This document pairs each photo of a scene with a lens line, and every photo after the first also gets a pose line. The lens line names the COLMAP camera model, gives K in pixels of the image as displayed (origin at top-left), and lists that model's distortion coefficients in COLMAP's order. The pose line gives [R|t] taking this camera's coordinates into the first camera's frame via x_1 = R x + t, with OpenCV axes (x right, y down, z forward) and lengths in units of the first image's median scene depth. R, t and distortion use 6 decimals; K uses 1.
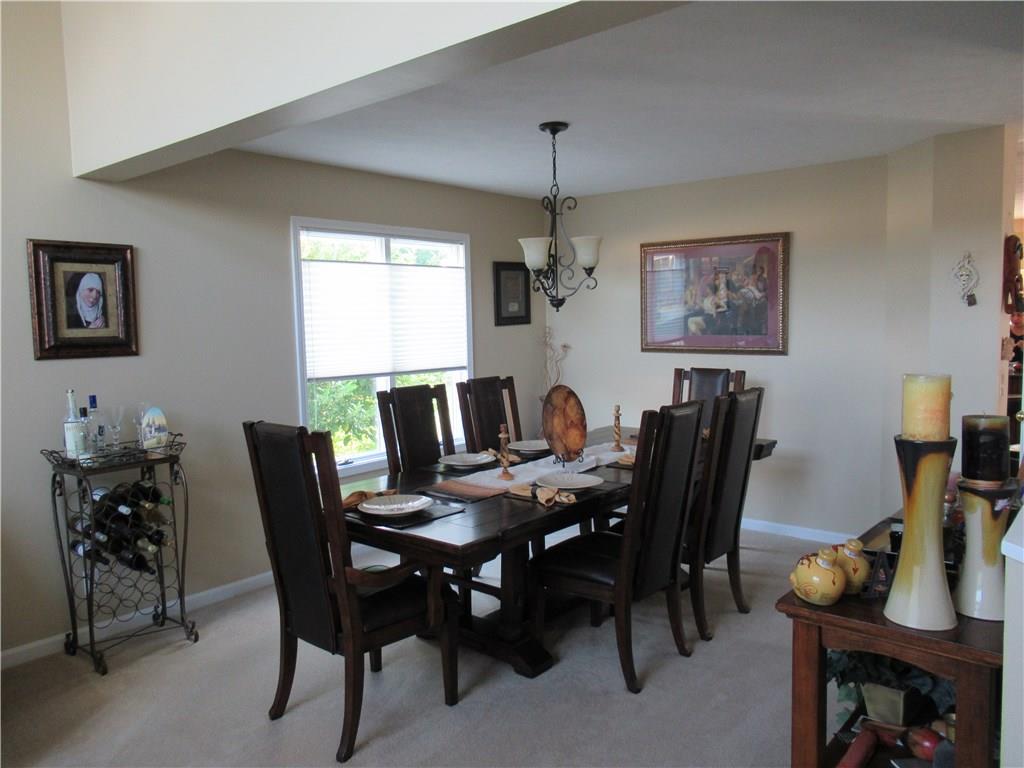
lens RADIAL K [[768.4, 0, 513.4], [0, 768.4, 387.4], [0, 0, 1]] dist [0.004024, -0.001969]
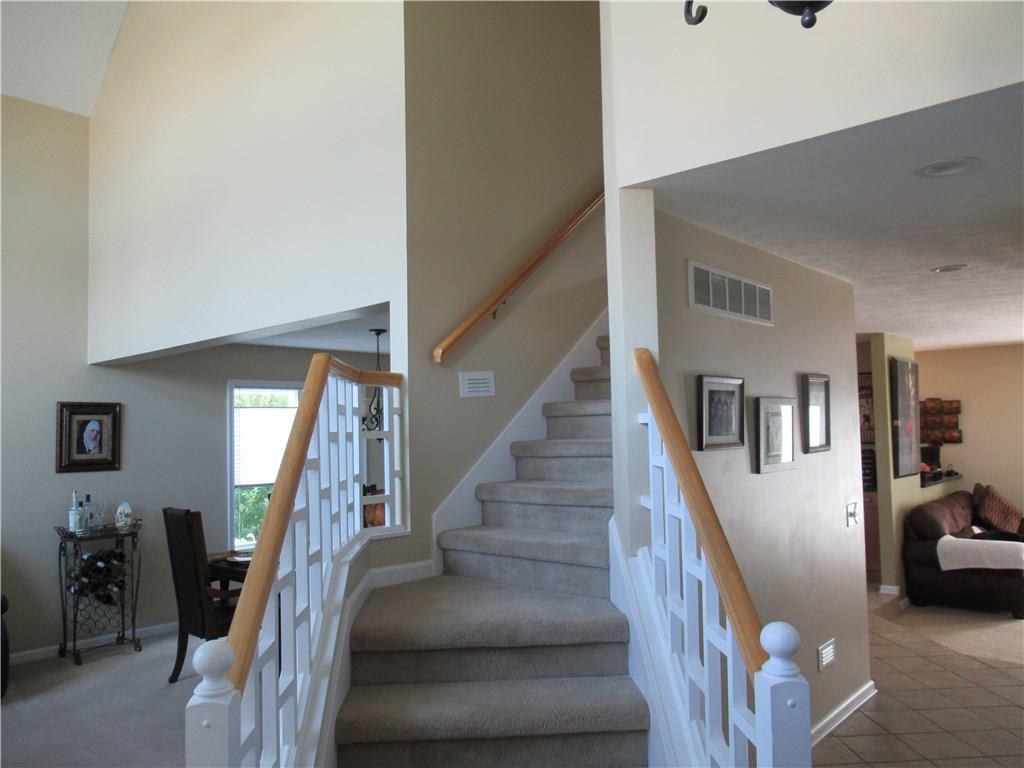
lens RADIAL K [[768.4, 0, 516.3], [0, 768.4, 391.7], [0, 0, 1]] dist [0.004024, -0.001969]
pose [[0.999207, -0.000833, -0.039809, 0.436155], [-0.004742, 0.990179, -0.139722, 0.018175], [0.039535, 0.139800, 0.989390, -0.626979]]
